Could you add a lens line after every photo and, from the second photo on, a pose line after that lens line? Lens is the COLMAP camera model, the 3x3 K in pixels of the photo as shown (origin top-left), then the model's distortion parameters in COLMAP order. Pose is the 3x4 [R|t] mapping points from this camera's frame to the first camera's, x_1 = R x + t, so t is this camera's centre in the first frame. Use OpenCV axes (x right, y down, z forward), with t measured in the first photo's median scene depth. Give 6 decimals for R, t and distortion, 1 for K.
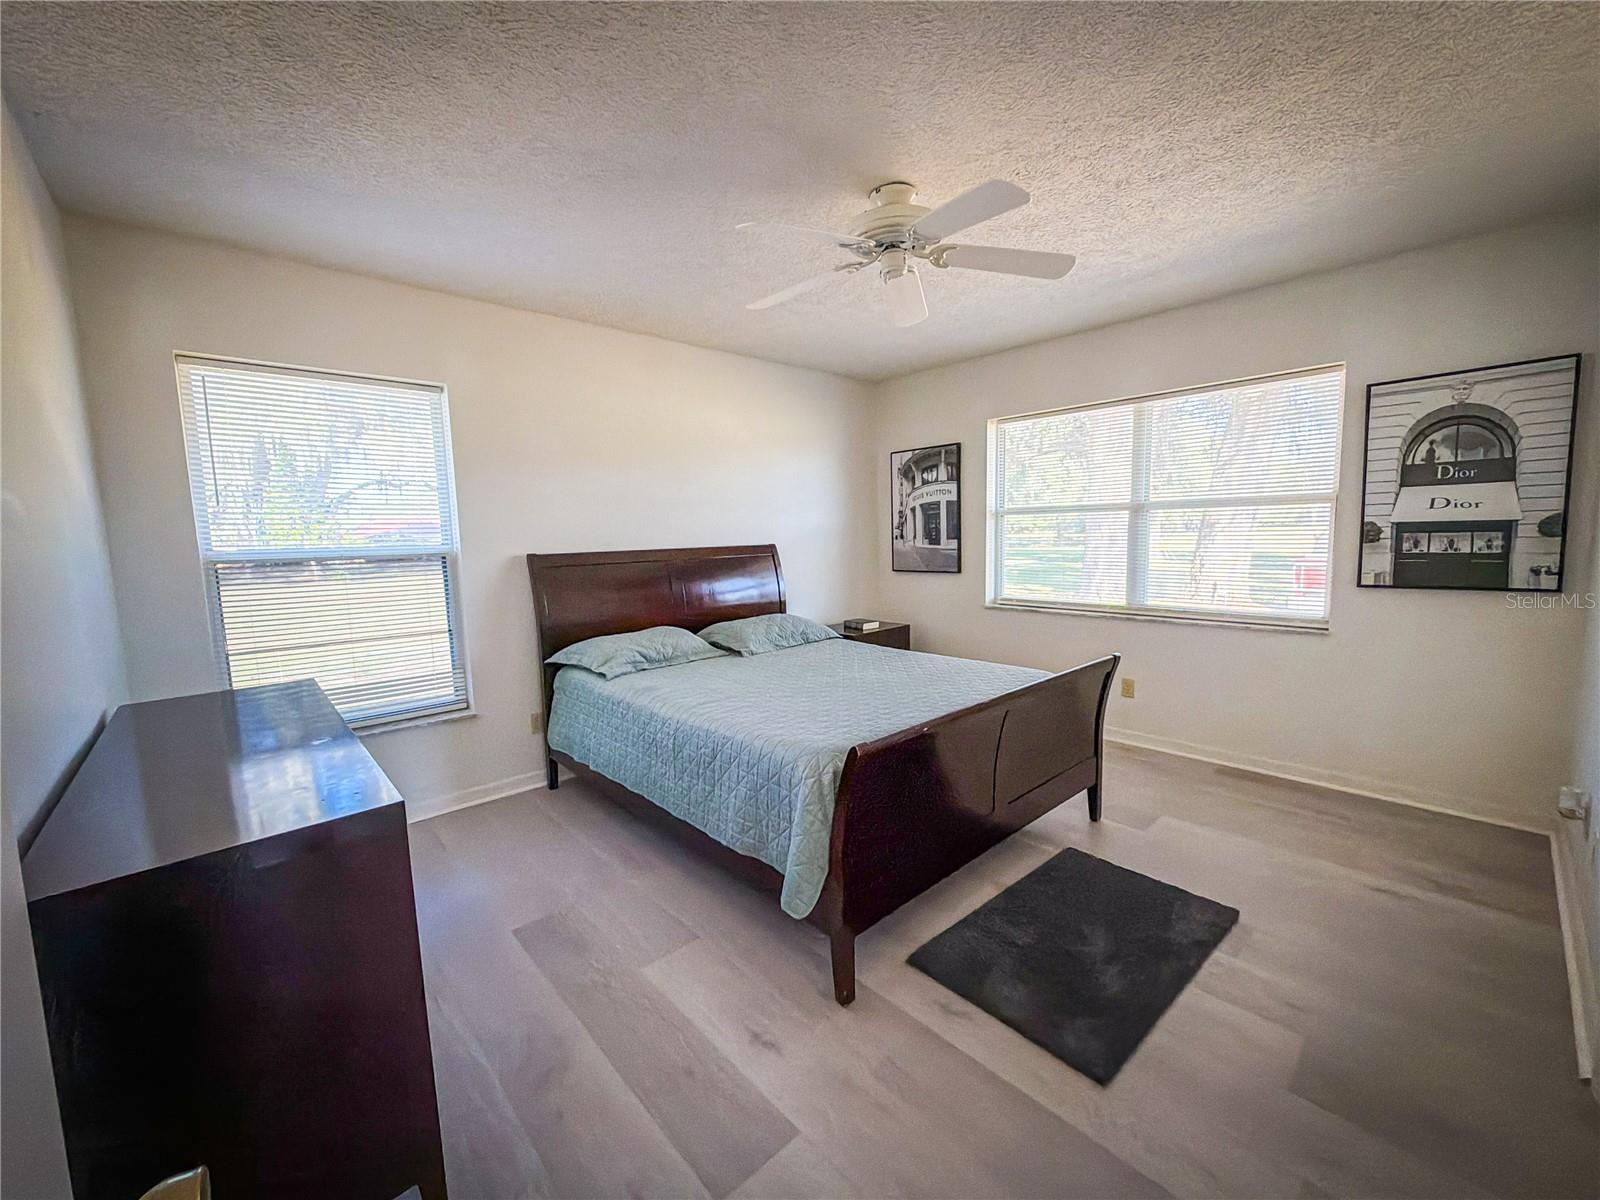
lens RADIAL K [[642.2, 0, 800.0], [0, 642.2, 600.0], [0, 0, 1]] dist [-0.001349, -0.000016]
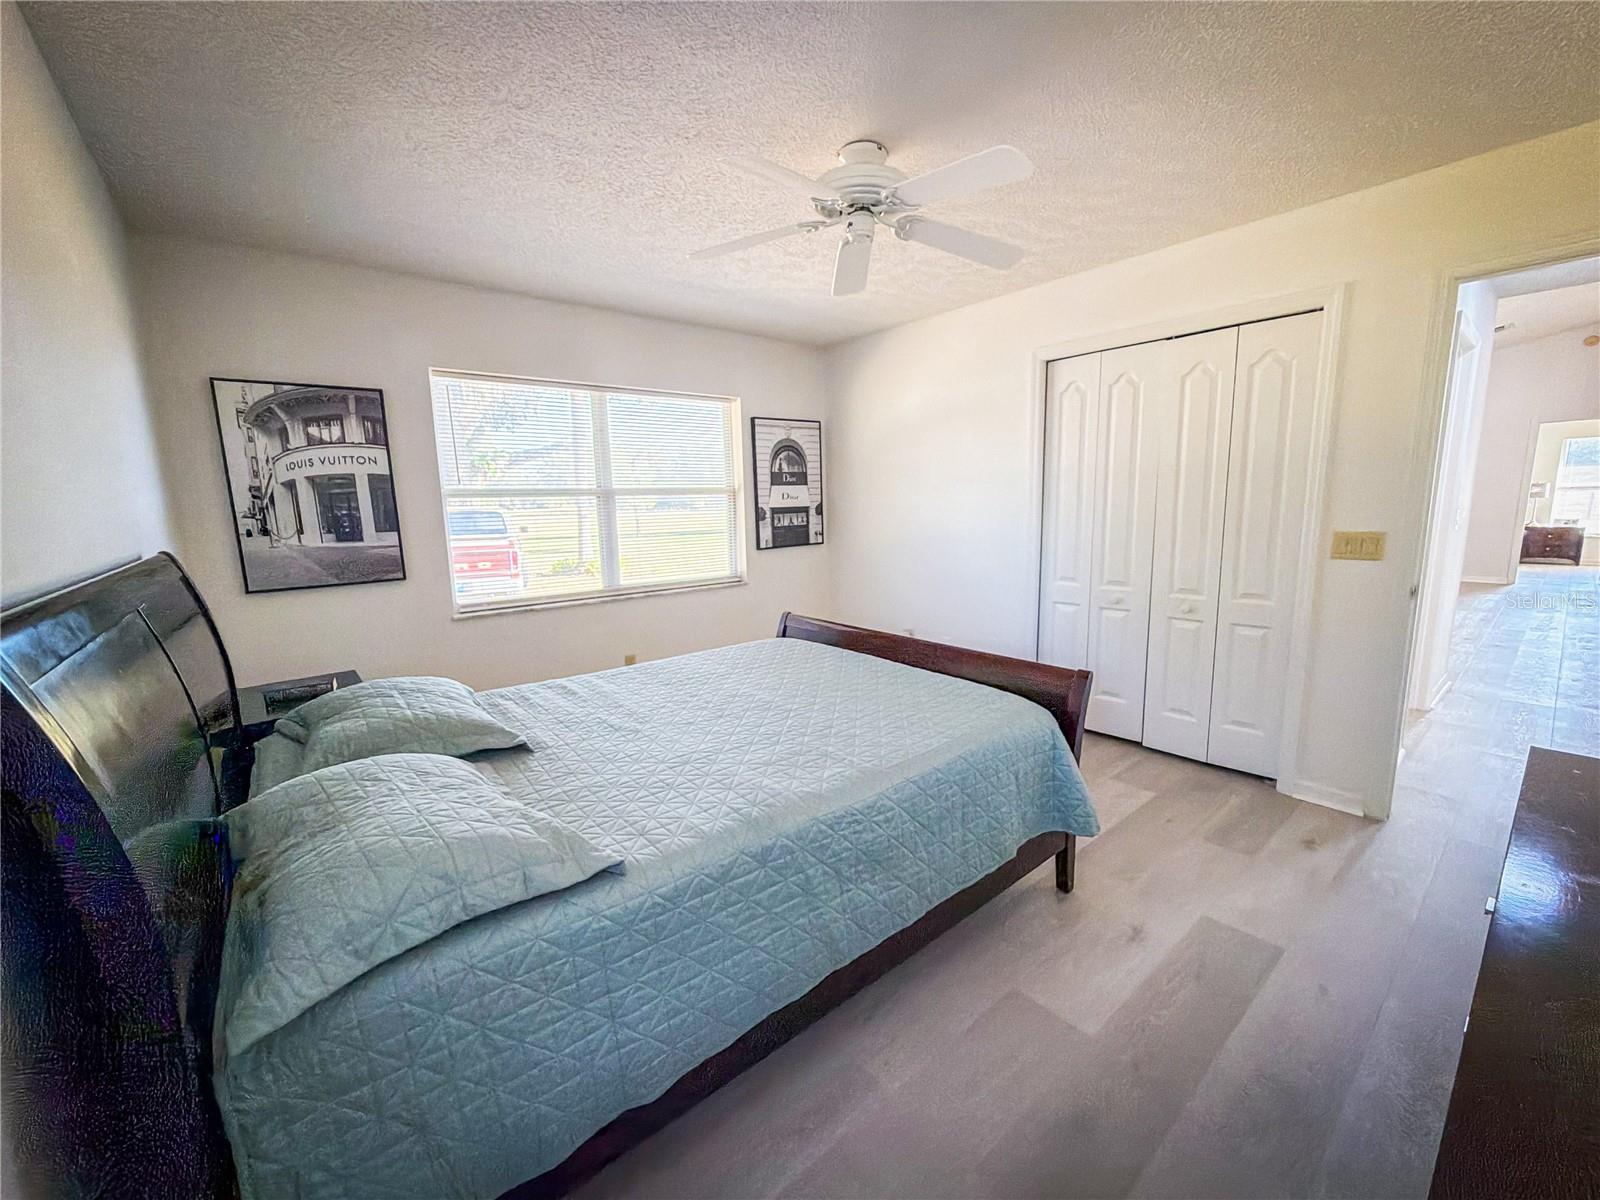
lens RADIAL K [[642.2, 0, 800.0], [0, 642.2, 600.0], [0, 0, 1]] dist [-0.001349, -0.000016]
pose [[0.044535, -0.121027, 0.991650, -0.511883], [0.135899, 0.984141, 0.114007, -0.049937], [-0.989721, 0.129687, 0.060276, 0.644584]]
